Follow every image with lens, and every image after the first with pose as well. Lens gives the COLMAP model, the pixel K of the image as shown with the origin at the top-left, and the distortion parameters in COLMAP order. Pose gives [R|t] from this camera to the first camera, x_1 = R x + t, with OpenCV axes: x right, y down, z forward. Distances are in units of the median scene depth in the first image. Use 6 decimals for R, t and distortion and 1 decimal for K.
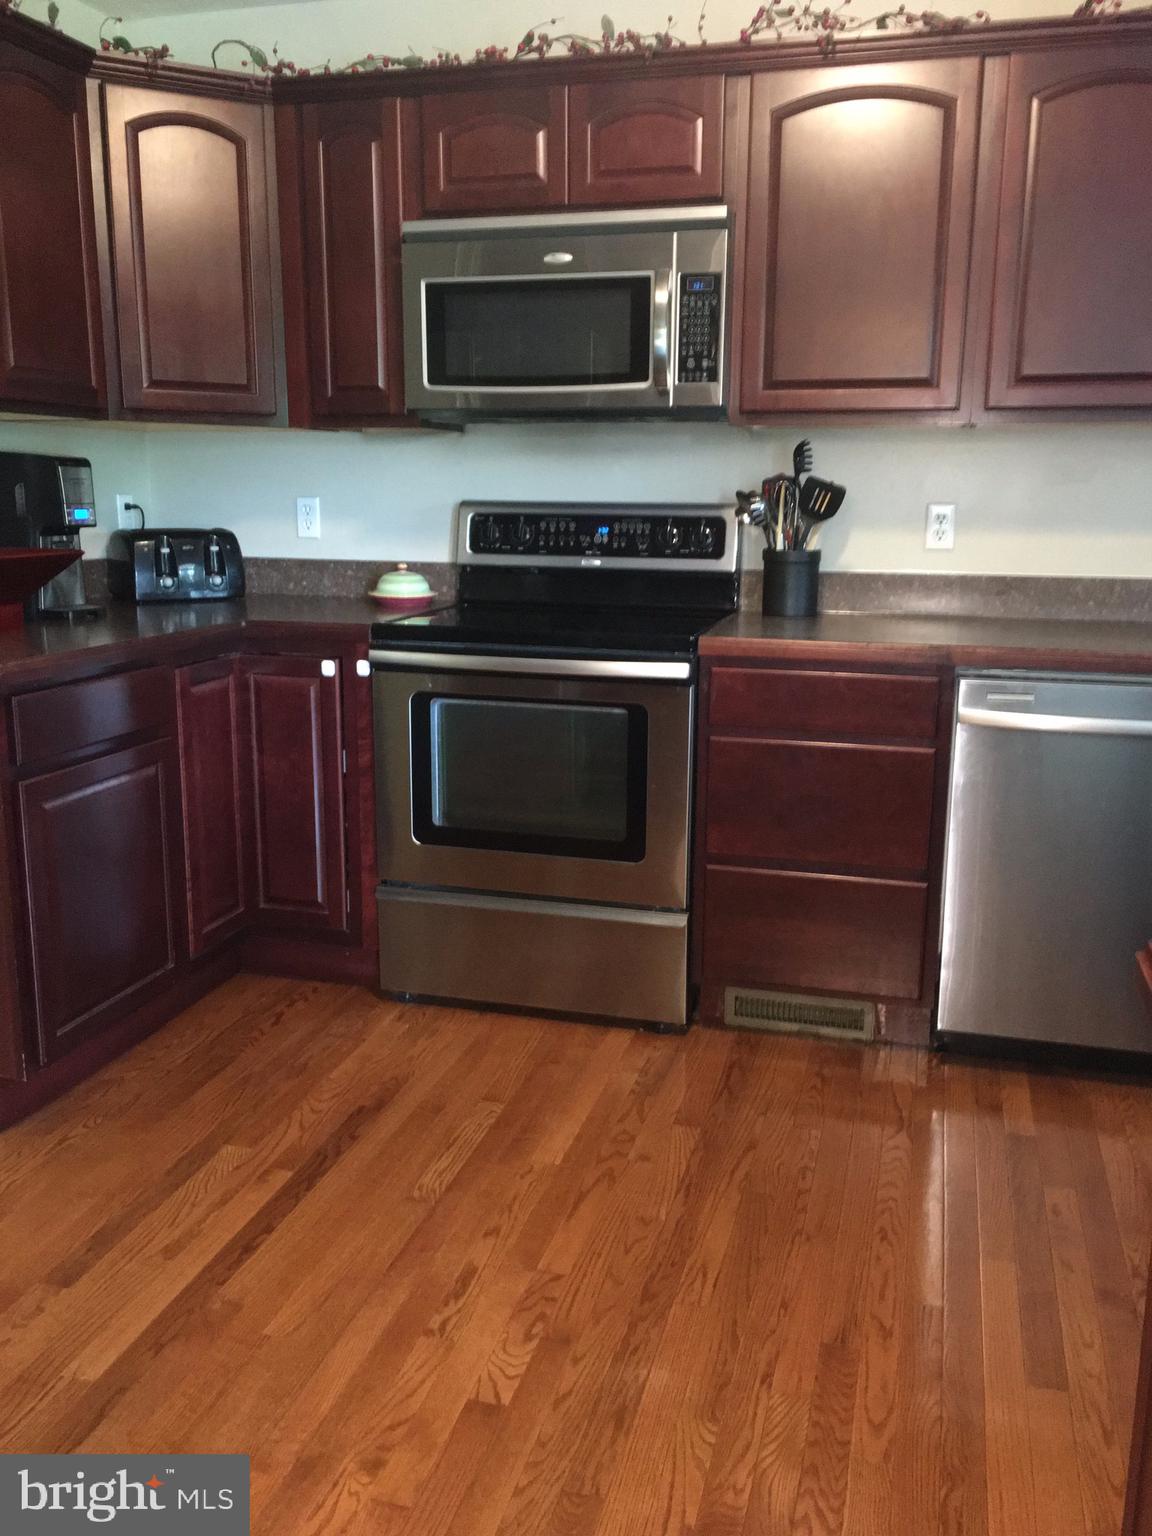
lens RADIAL K [[1312.9, 0, 569.3], [0, 1312.9, 766.7], [0, 0, 1]] dist [0.079242, -0.097696]
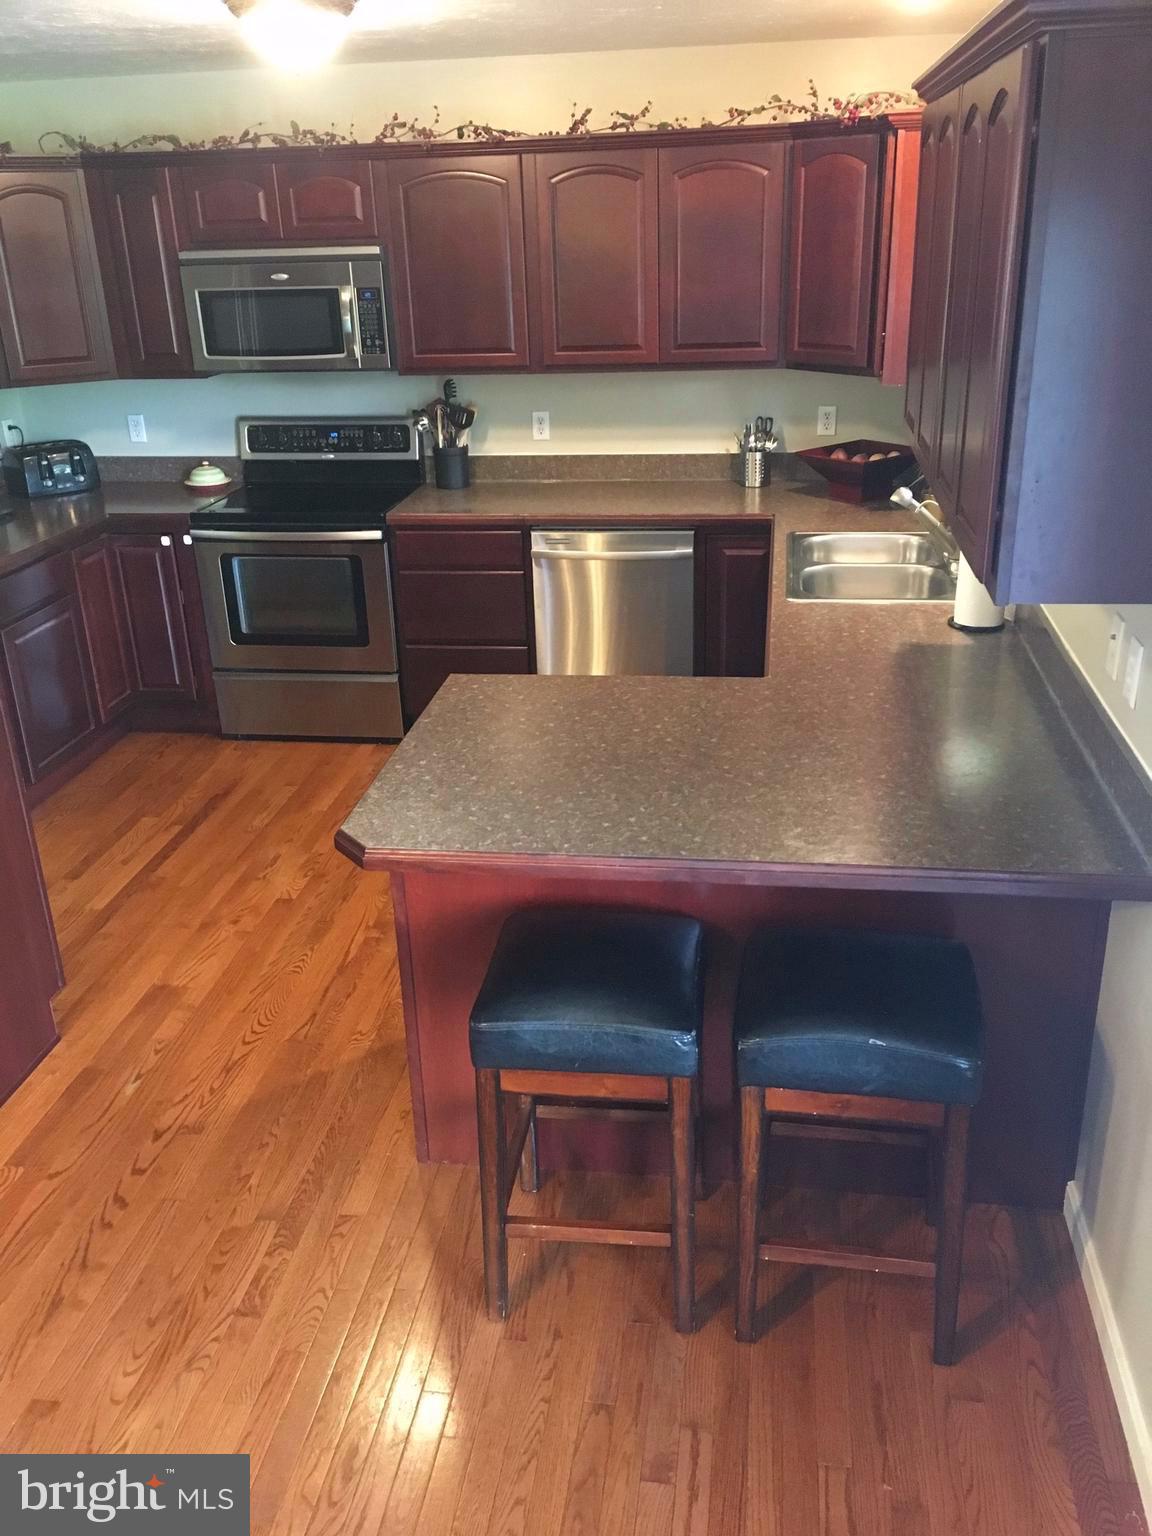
lens RADIAL K [[1312.9, 0, 576.0], [0, 1312.9, 758.8], [0, 0, 1]] dist [0.079242, -0.097696]
pose [[0.990688, -0.085529, 0.105937, 0.127466], [0.065381, 0.981332, 0.180865, -0.075873], [-0.119429, -0.172254, 0.977786, -0.730040]]
